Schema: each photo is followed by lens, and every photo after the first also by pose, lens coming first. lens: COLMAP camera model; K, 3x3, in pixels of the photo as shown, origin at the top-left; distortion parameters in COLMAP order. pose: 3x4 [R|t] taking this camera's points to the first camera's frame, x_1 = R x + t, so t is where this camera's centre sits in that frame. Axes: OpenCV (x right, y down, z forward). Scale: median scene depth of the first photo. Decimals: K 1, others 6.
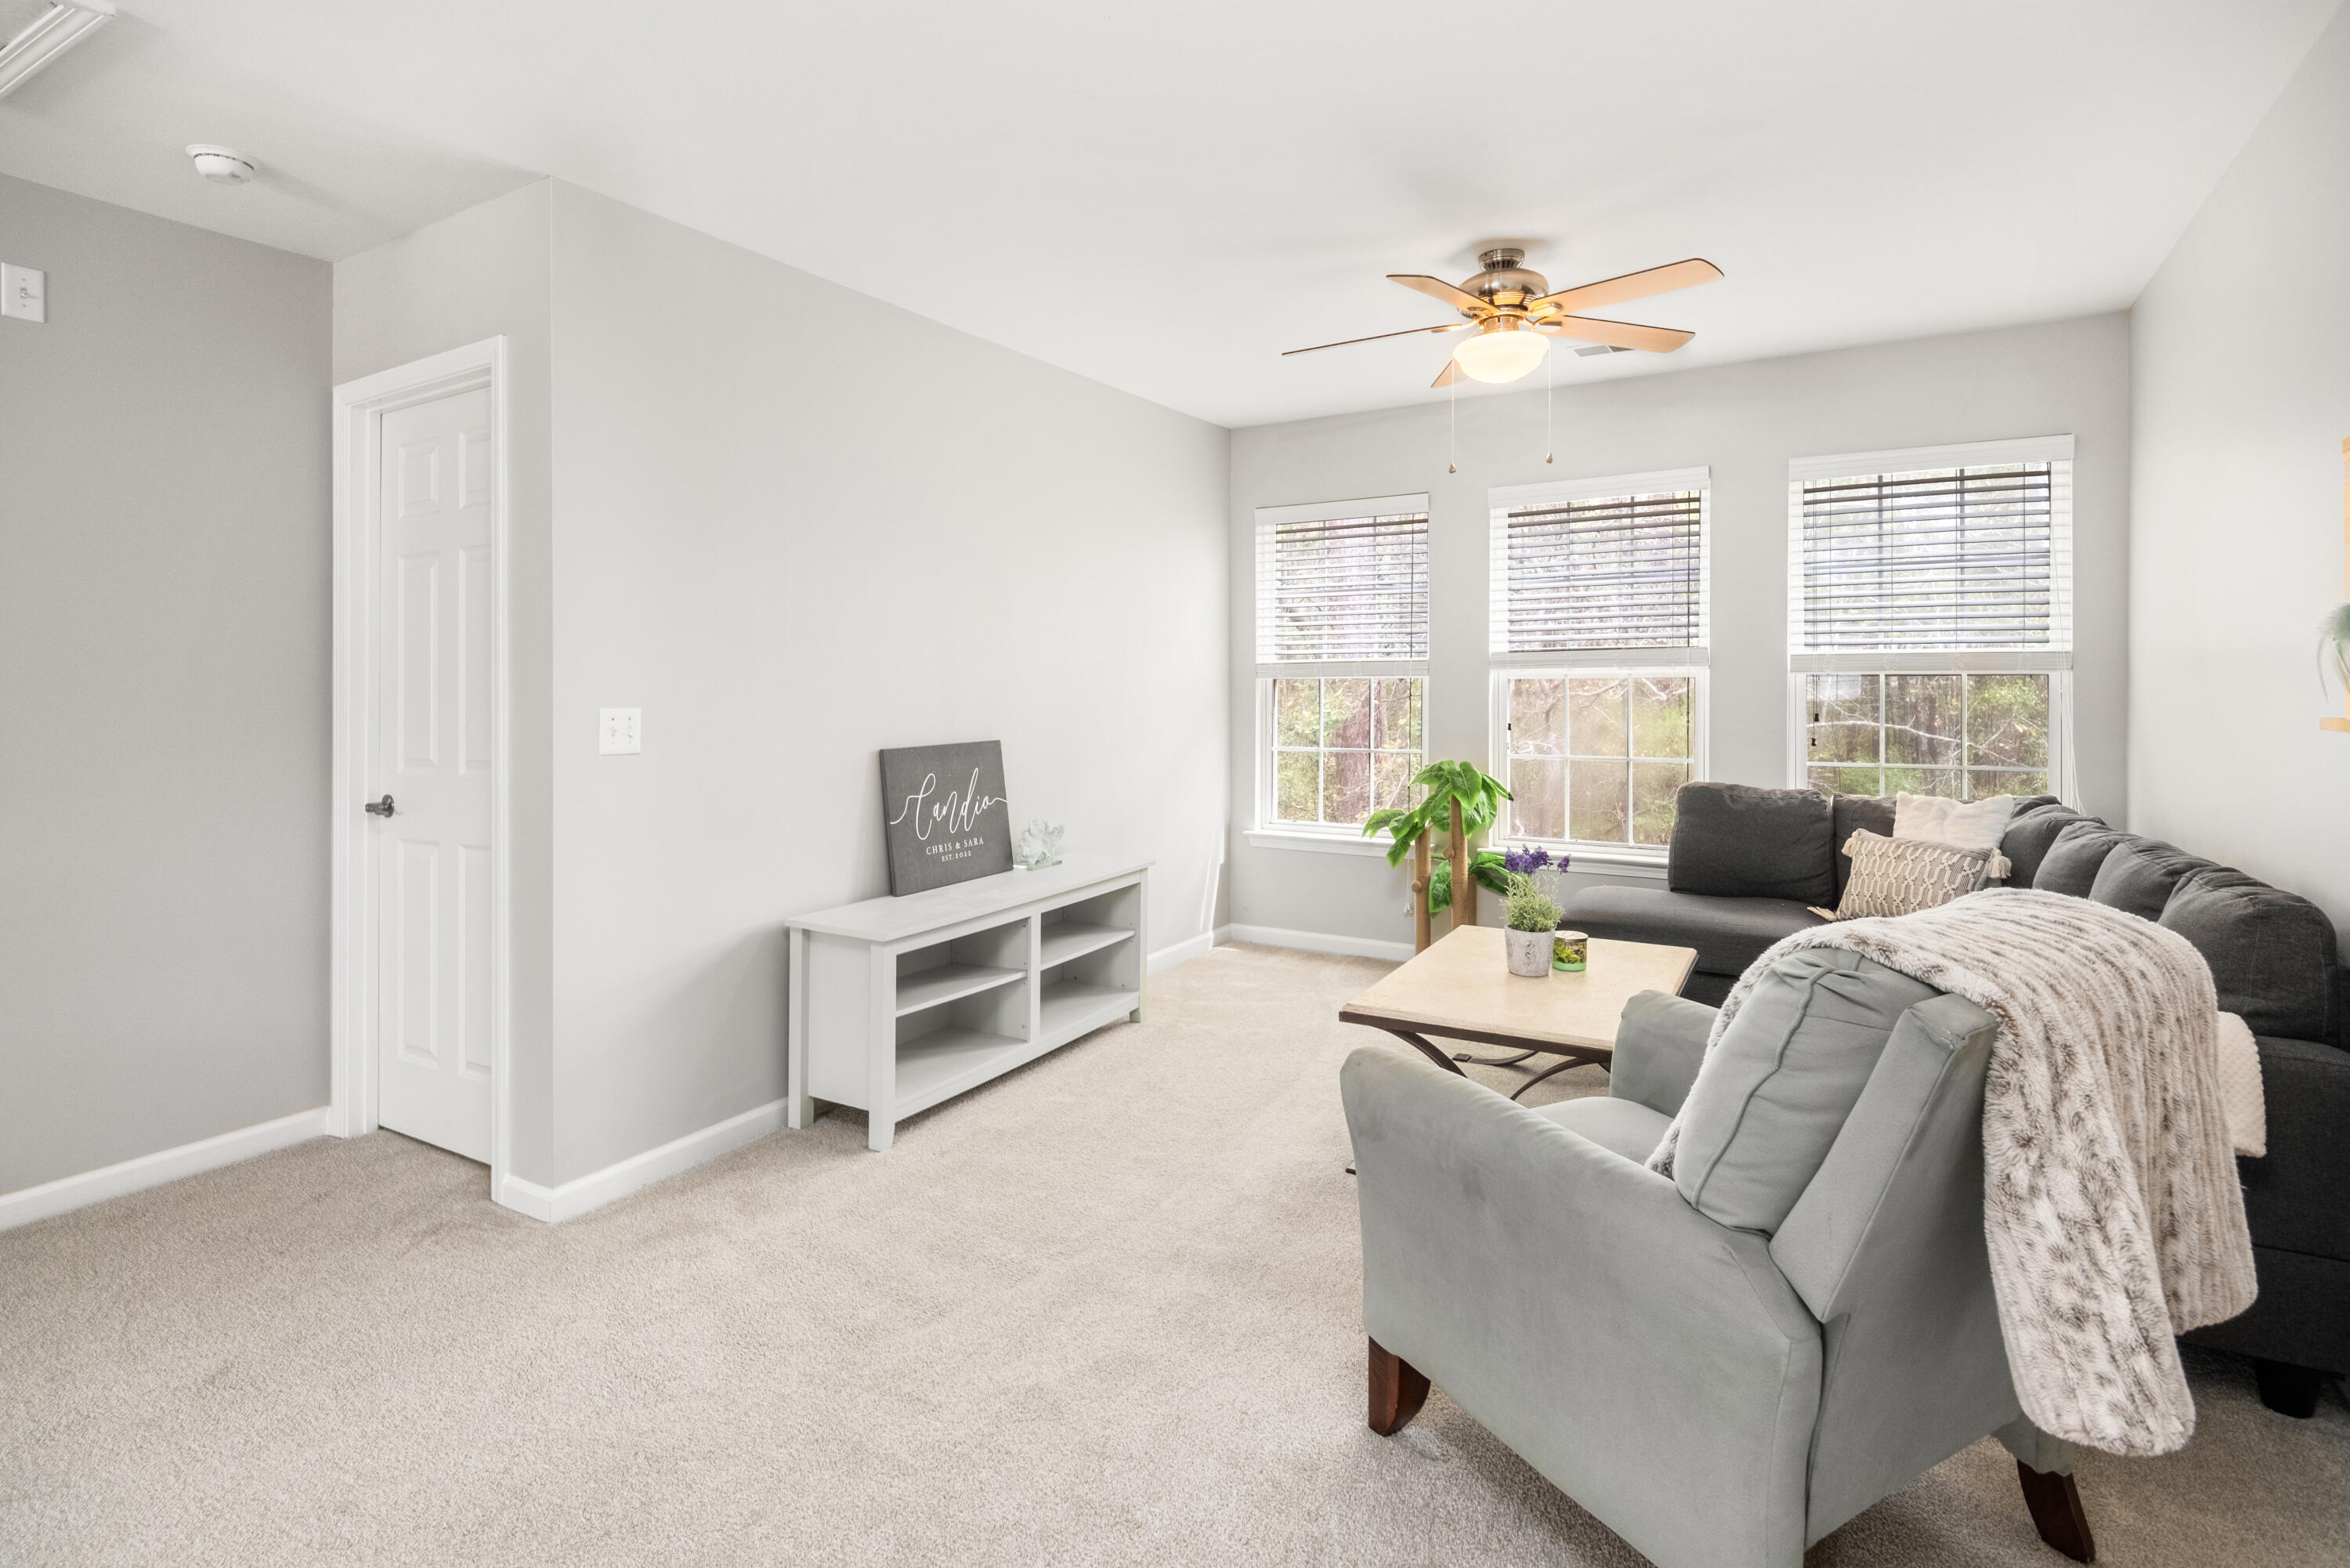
lens RADIAL K [[1157.8, 0, 1177.1], [0, 1157.8, 681.2], [0, 0, 1]] dist [-0.051868, -0.000533]
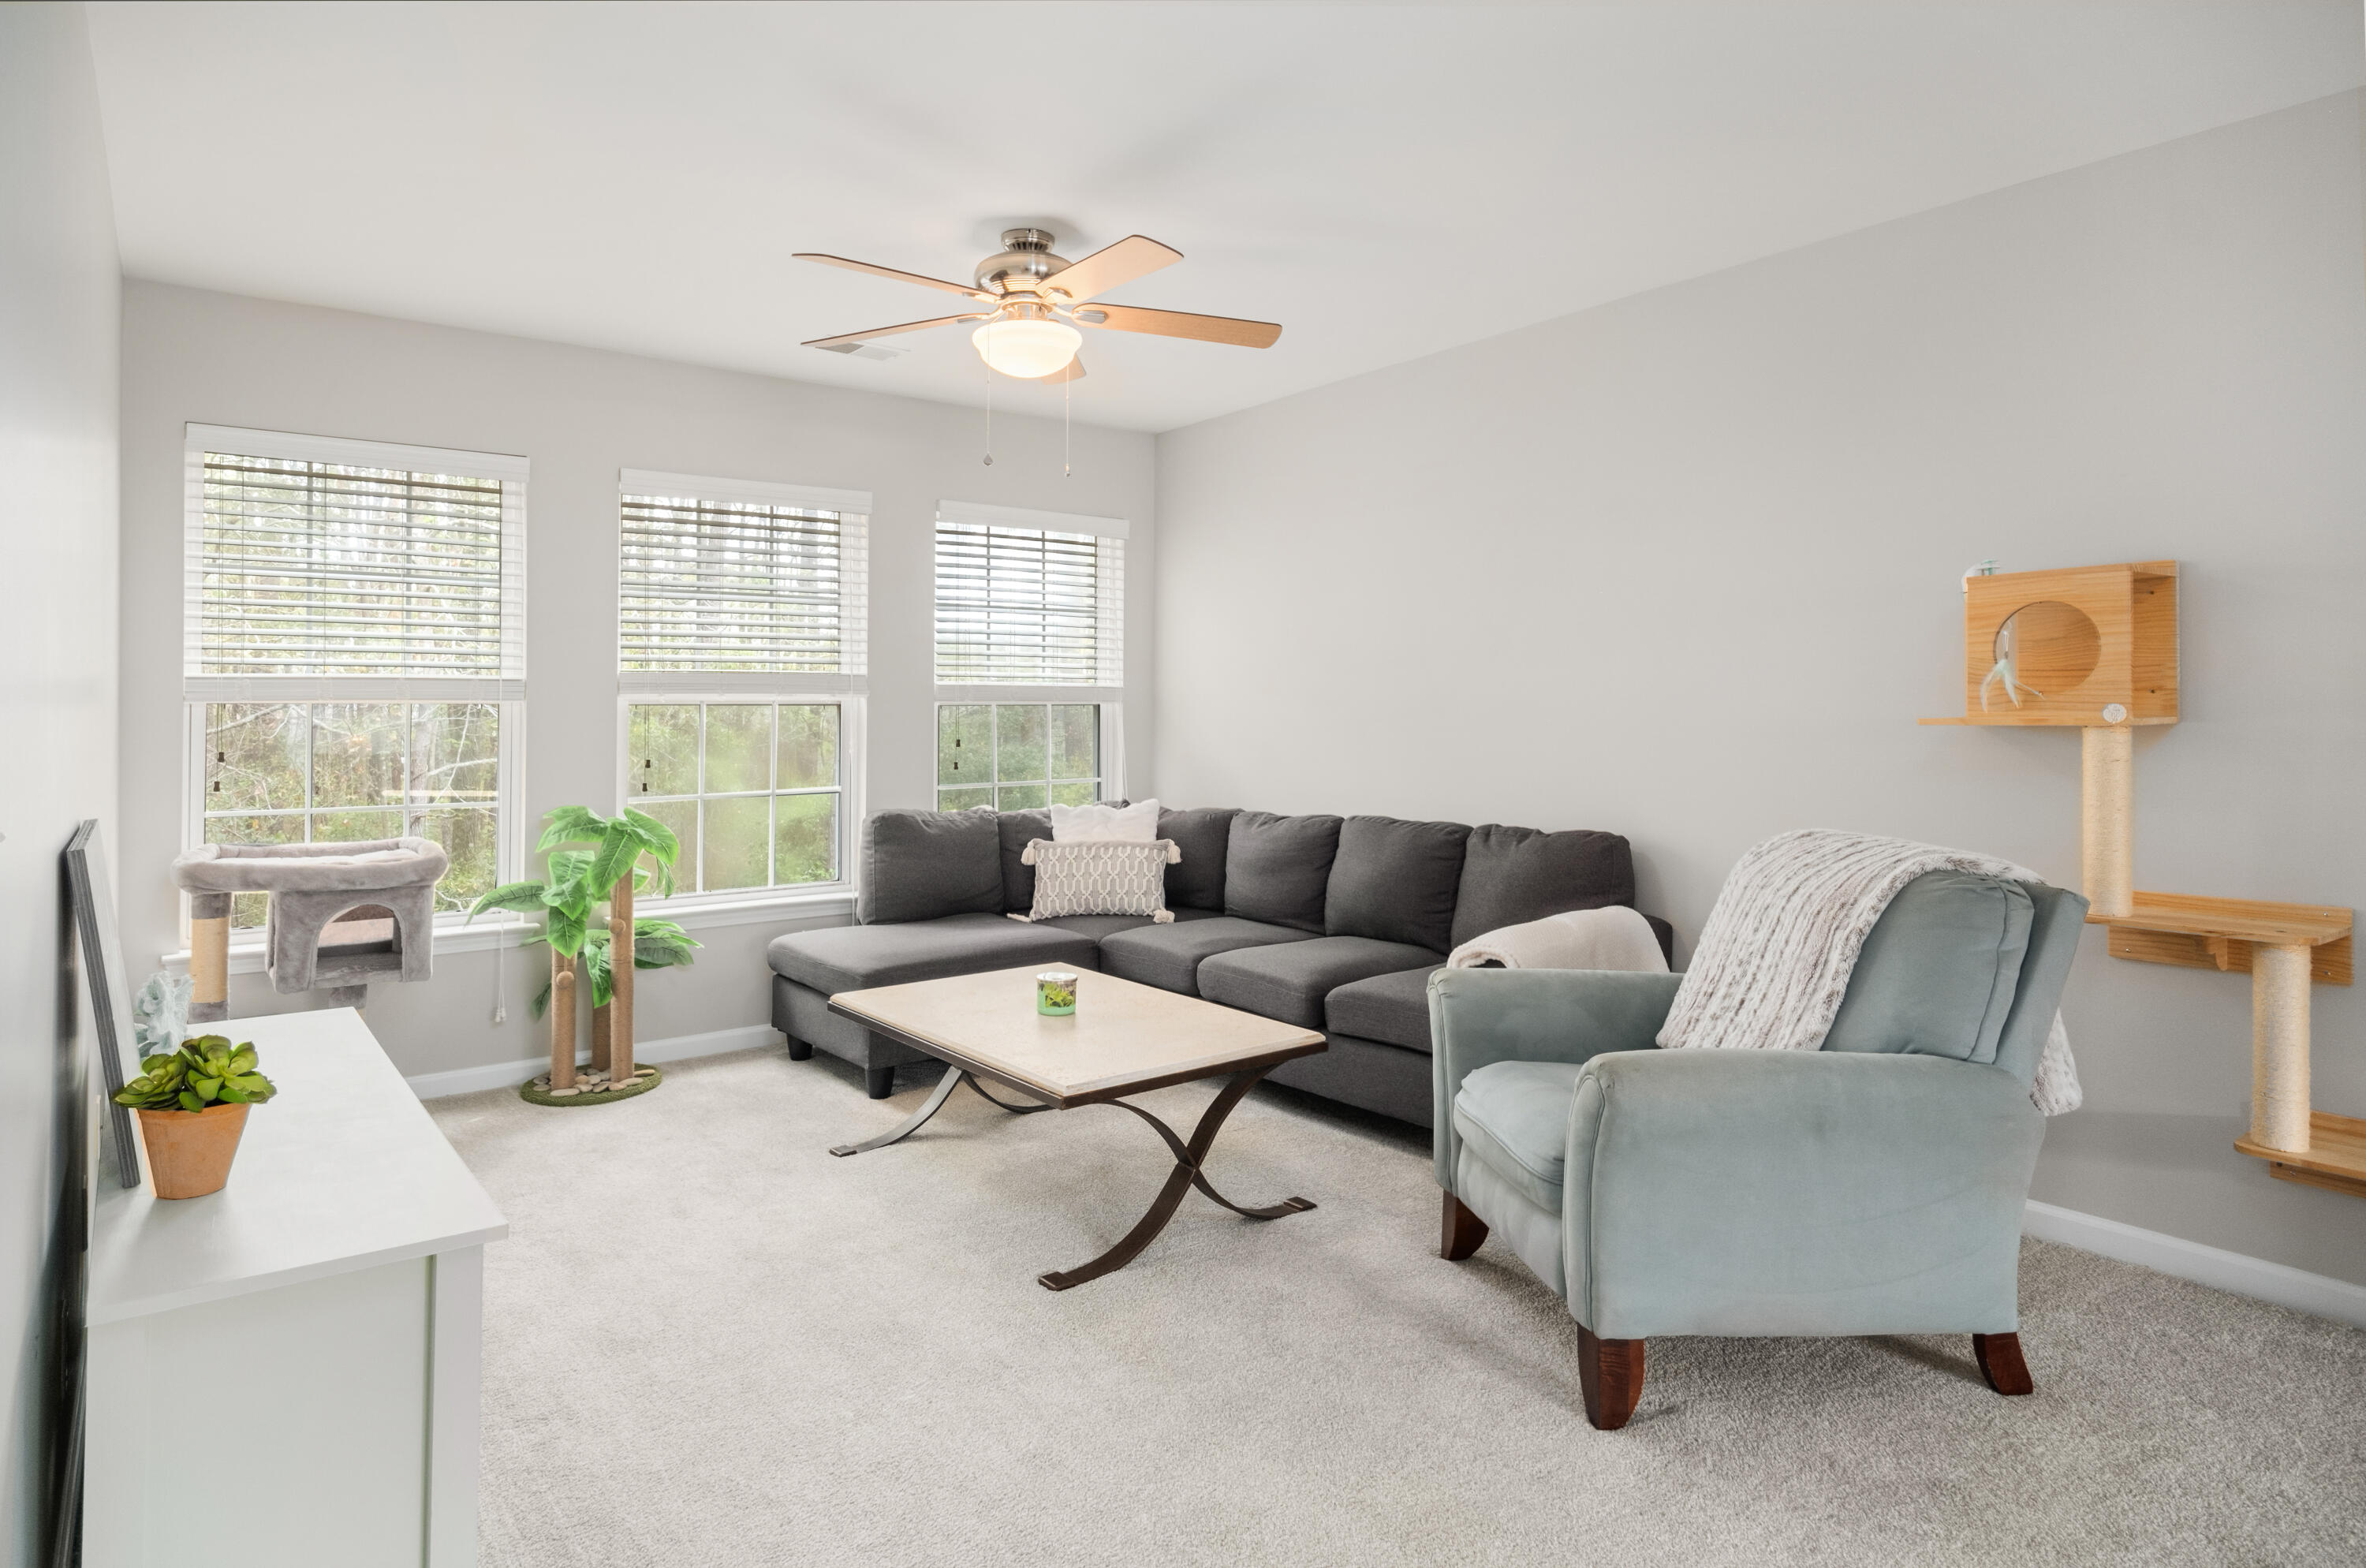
lens RADIAL K [[1327.7, 0, 1187.3], [0, 1327.7, 708.8], [0, 0, 1]] dist [0.003941, 0.000546]
pose [[0.362342, 0.002539, 0.932042, -0.401509], [-0.001823, 0.999996, -0.002015, 0.000508], [-0.932044, -0.000969, 0.362345, 0.256604]]
